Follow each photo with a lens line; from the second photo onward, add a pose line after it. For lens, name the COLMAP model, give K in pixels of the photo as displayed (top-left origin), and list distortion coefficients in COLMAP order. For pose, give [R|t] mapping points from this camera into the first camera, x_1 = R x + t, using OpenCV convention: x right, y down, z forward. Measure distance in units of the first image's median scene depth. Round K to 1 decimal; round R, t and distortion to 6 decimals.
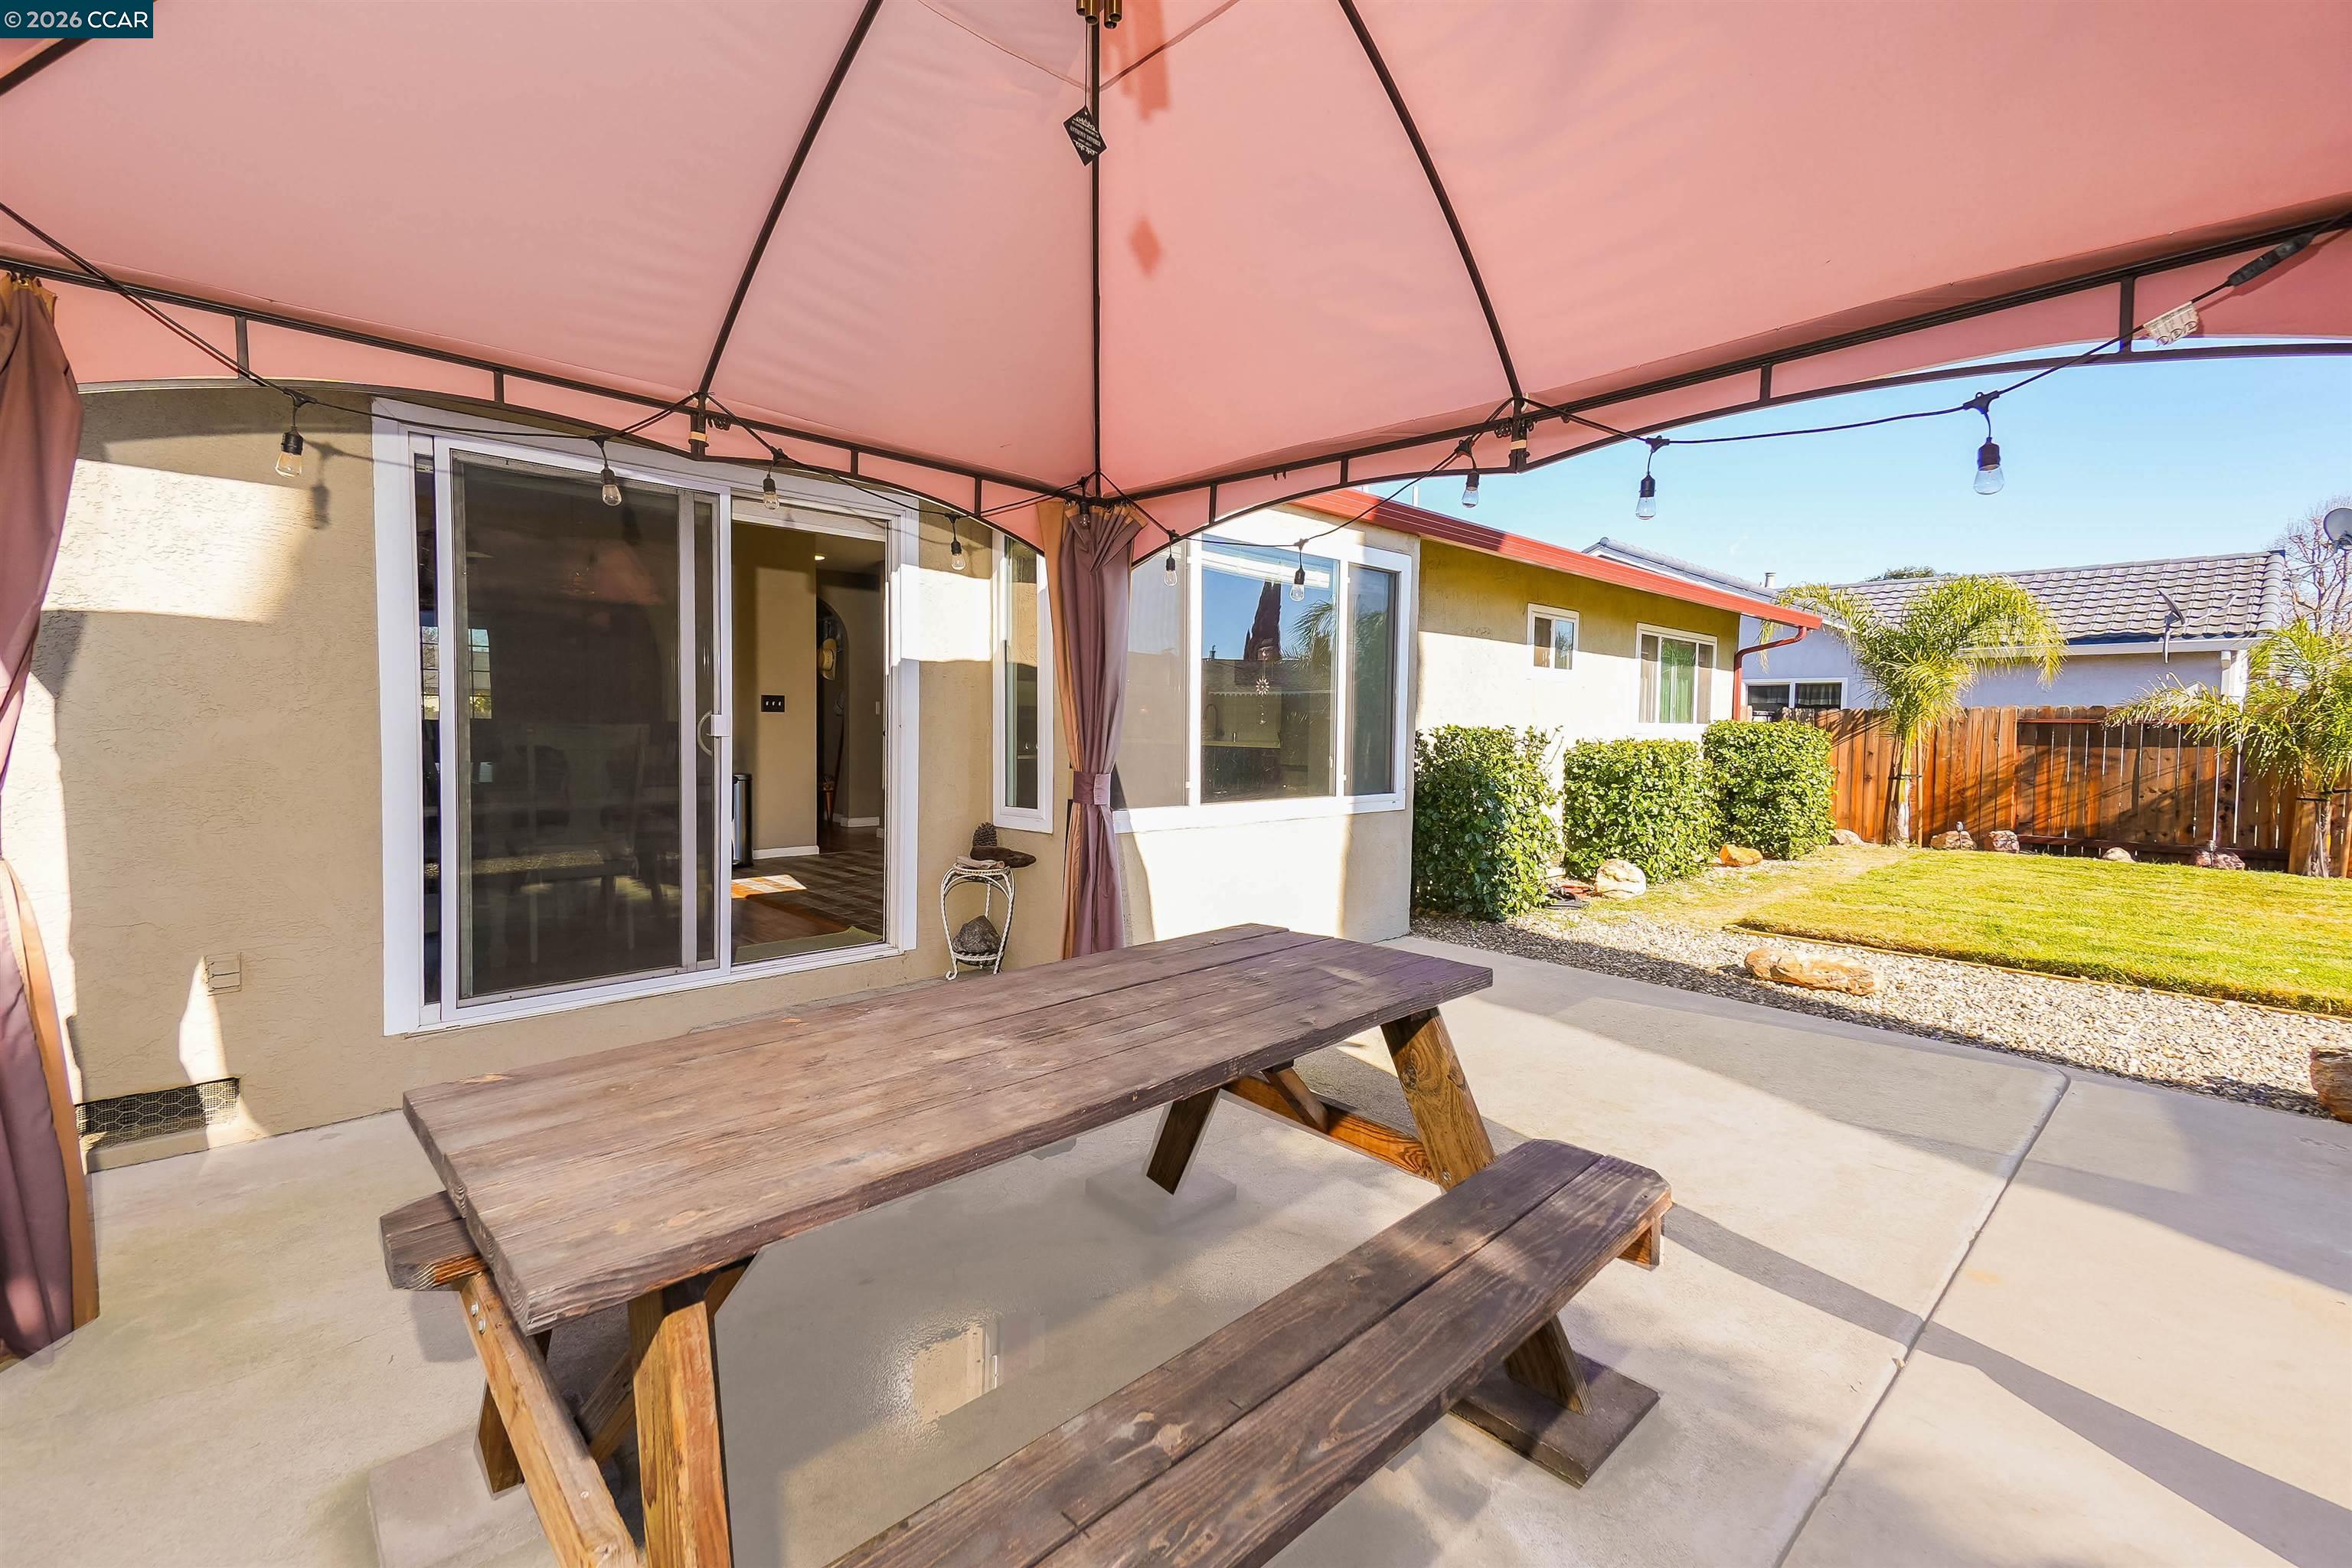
lens RADIAL K [[1005.3, 0, 1172.0], [0, 1005.3, 756.6], [0, 0, 1]] dist [0.028658, -0.000116]
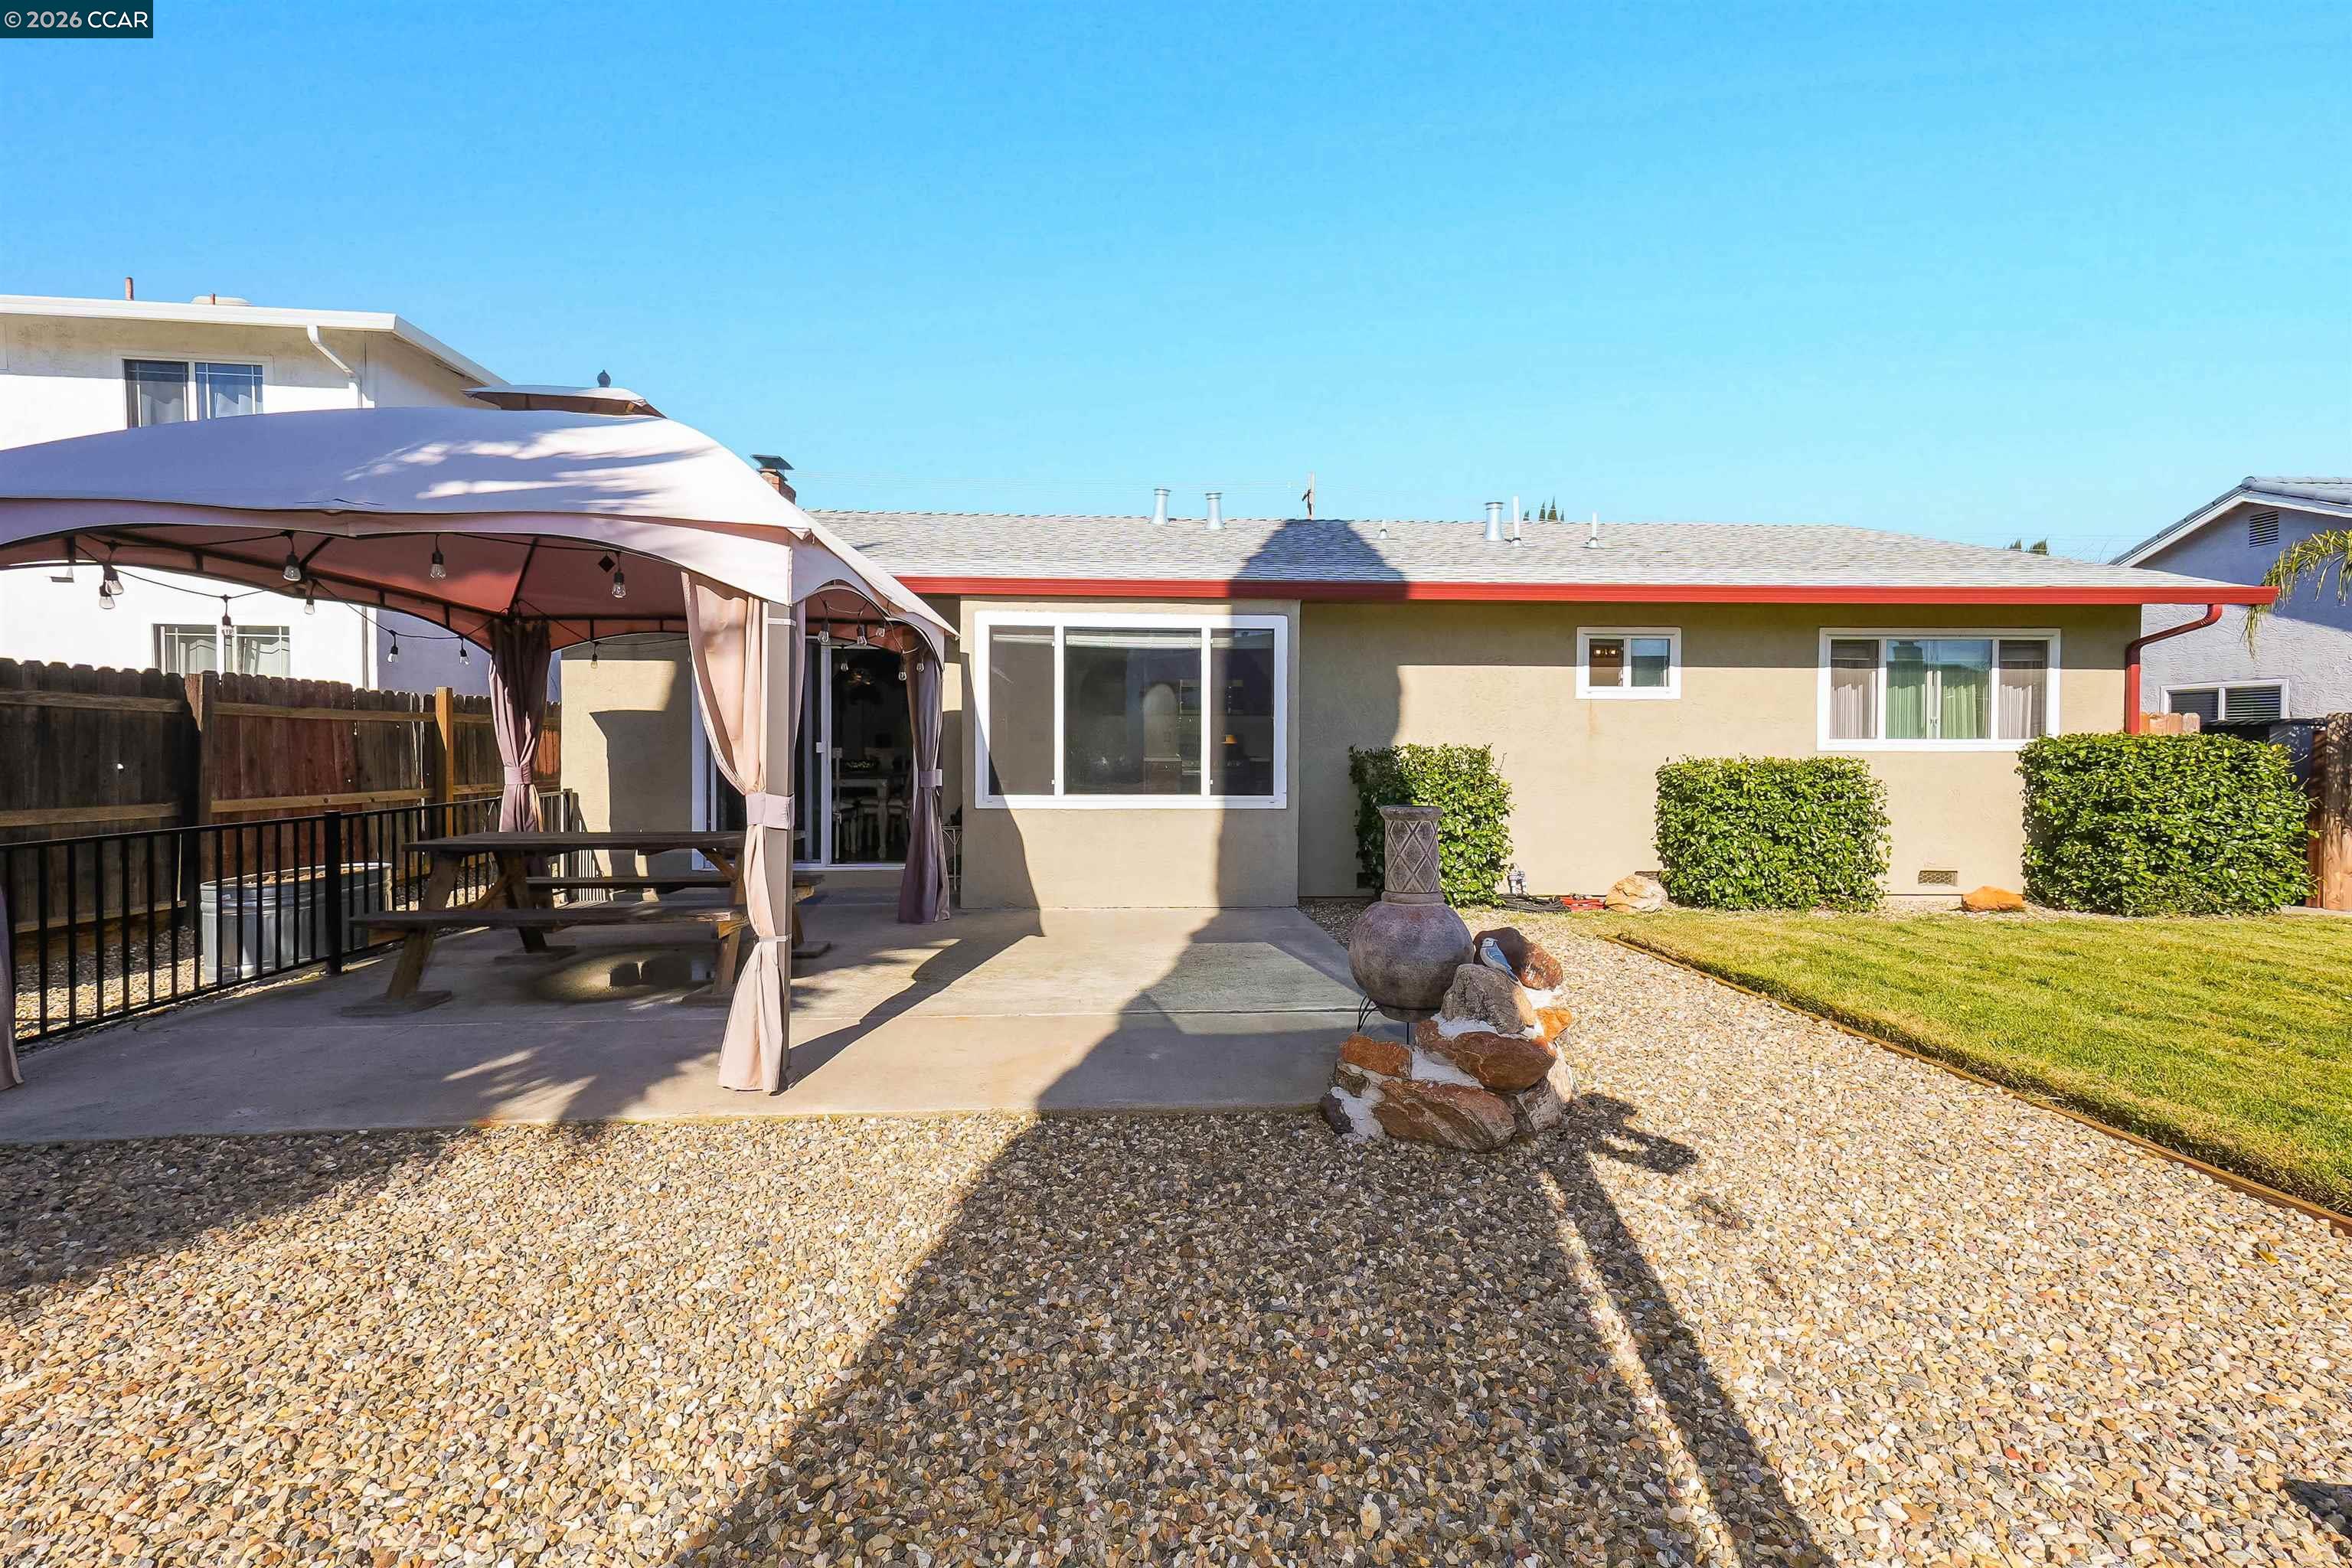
lens RADIAL K [[1041.7, 0, 1174.1], [0, 1041.7, 770.1], [0, 0, 1]] dist [0.033036, -0.000282]
pose [[0.775139, 0.000642, -0.631790, 0.962380], [-0.013476, 0.999789, -0.015518, 0.024991], [0.631647, 0.020542, 0.774984, -0.139382]]
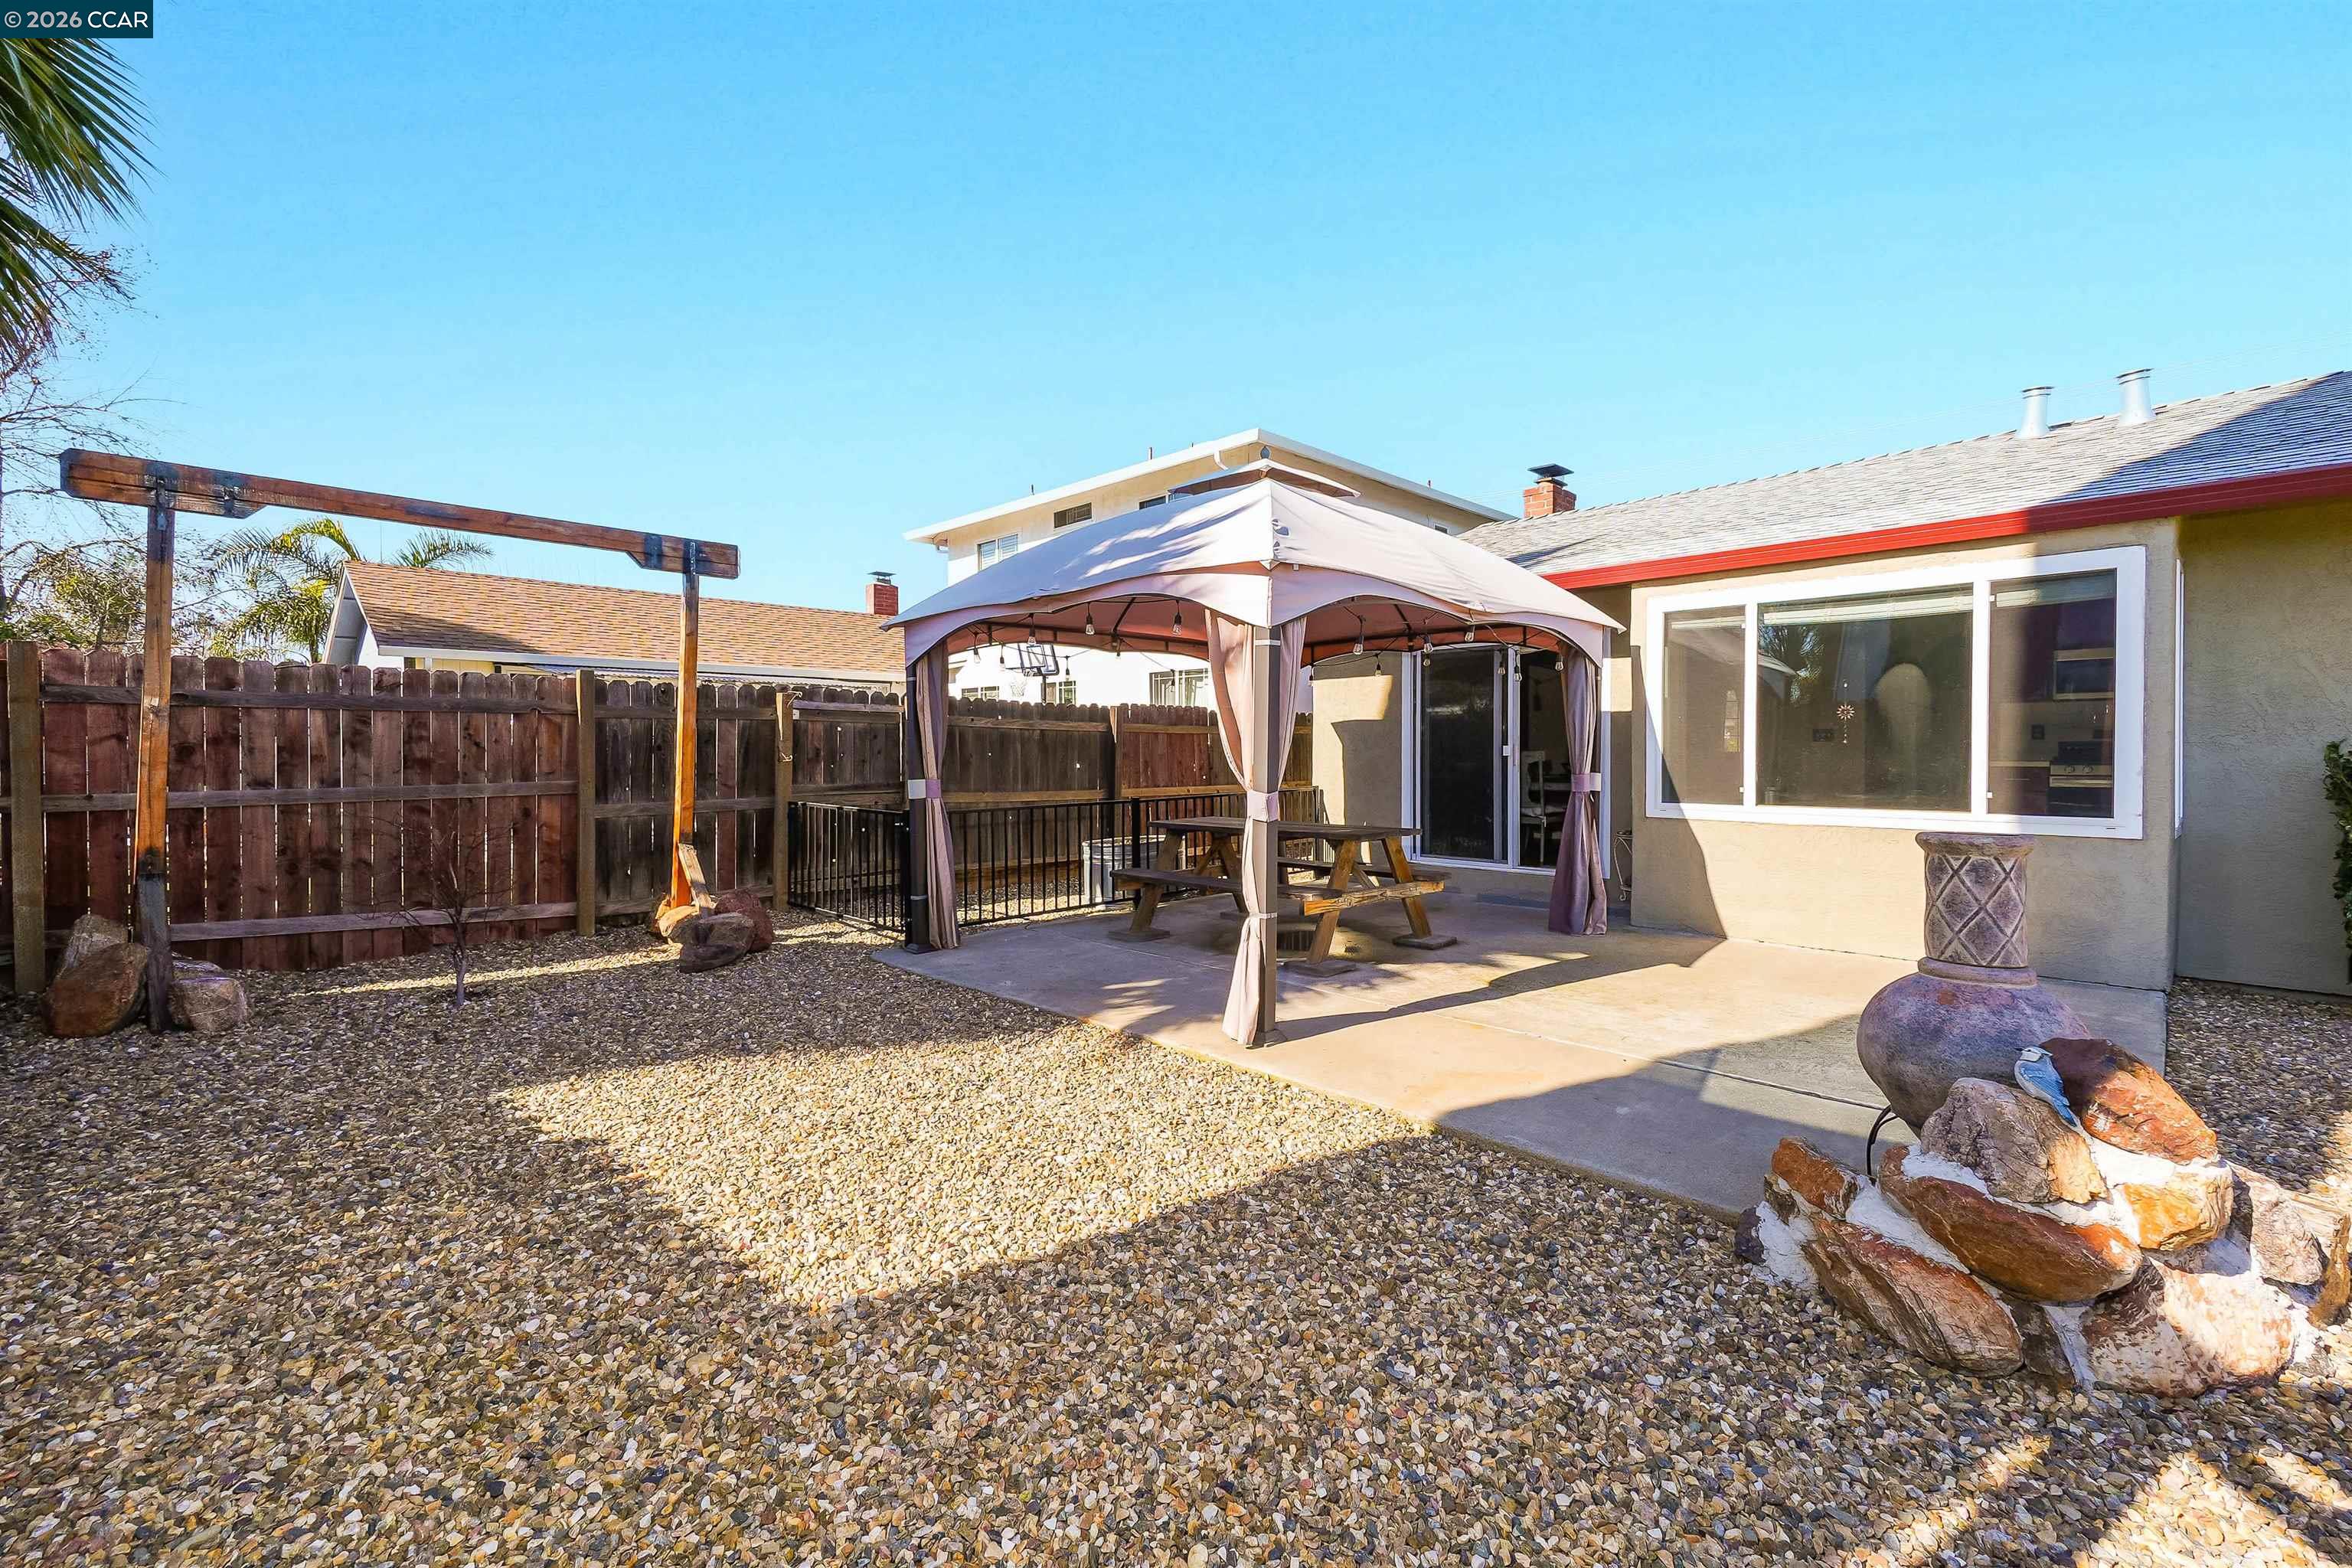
lens RADIAL K [[1041.7, 0, 1174.1], [0, 1041.7, 770.1], [0, 0, 1]] dist [0.033036, -0.000282]
pose [[0.011346, 0.002118, -0.999933, 1.127172], [-0.030693, 0.999527, 0.001769, 0.017513], [0.999464, 0.030671, 0.011406, 0.166068]]
